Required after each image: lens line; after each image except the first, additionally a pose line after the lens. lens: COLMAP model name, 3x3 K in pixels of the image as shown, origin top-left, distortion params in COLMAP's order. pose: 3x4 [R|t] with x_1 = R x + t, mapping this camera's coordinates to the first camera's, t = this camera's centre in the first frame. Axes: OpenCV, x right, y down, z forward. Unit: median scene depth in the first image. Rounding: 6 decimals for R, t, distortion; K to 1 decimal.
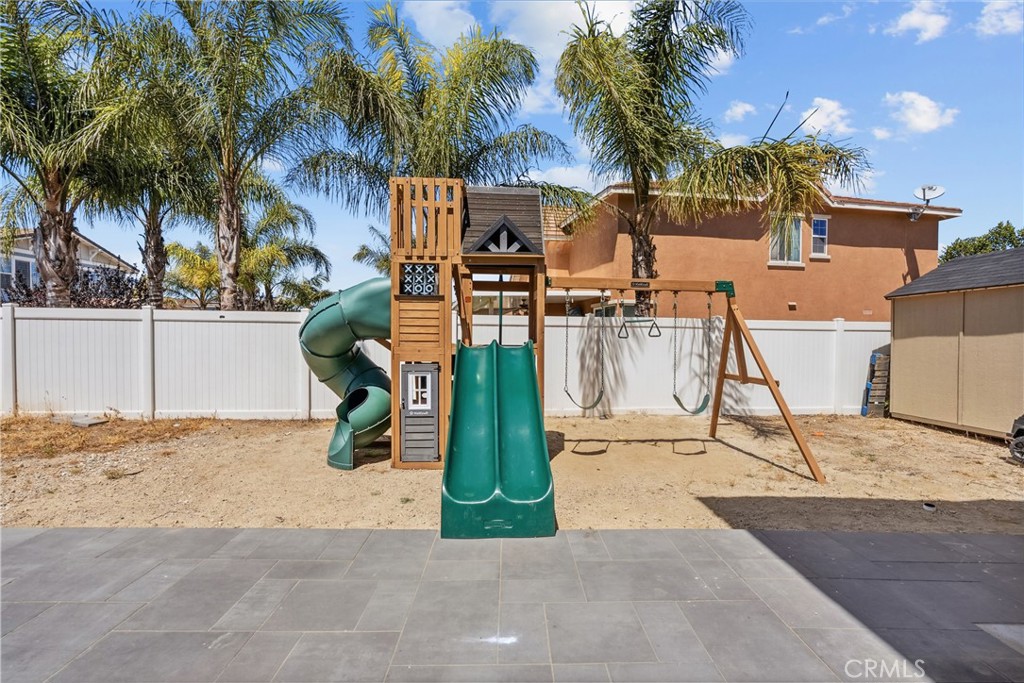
lens RADIAL K [[470.5, 0, 516.2], [0, 470.5, 343.5], [0, 0, 1]] dist [-0.006115, 0.001358]
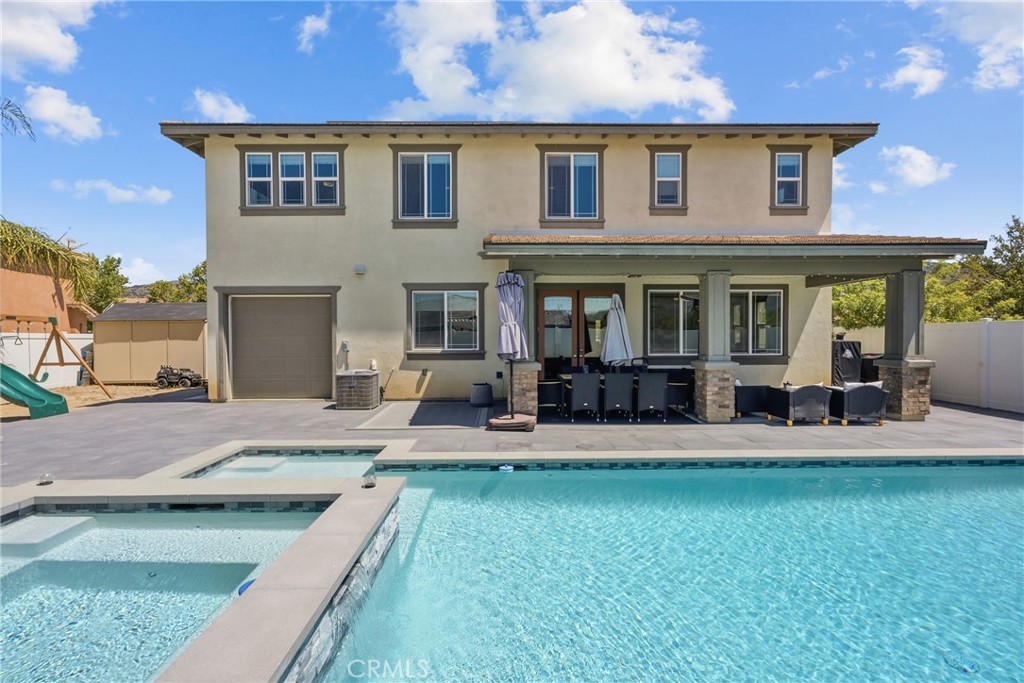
lens RADIAL K [[470.5, 0, 508.9], [0, 470.5, 344.6], [0, 0, 1]] dist [-0.006115, 0.001358]
pose [[-0.003265, -0.016439, 0.999860, -1.839311], [0.014963, 0.999752, 0.016486, -0.016759], [-0.999883, 0.015015, -0.003018, -1.135310]]
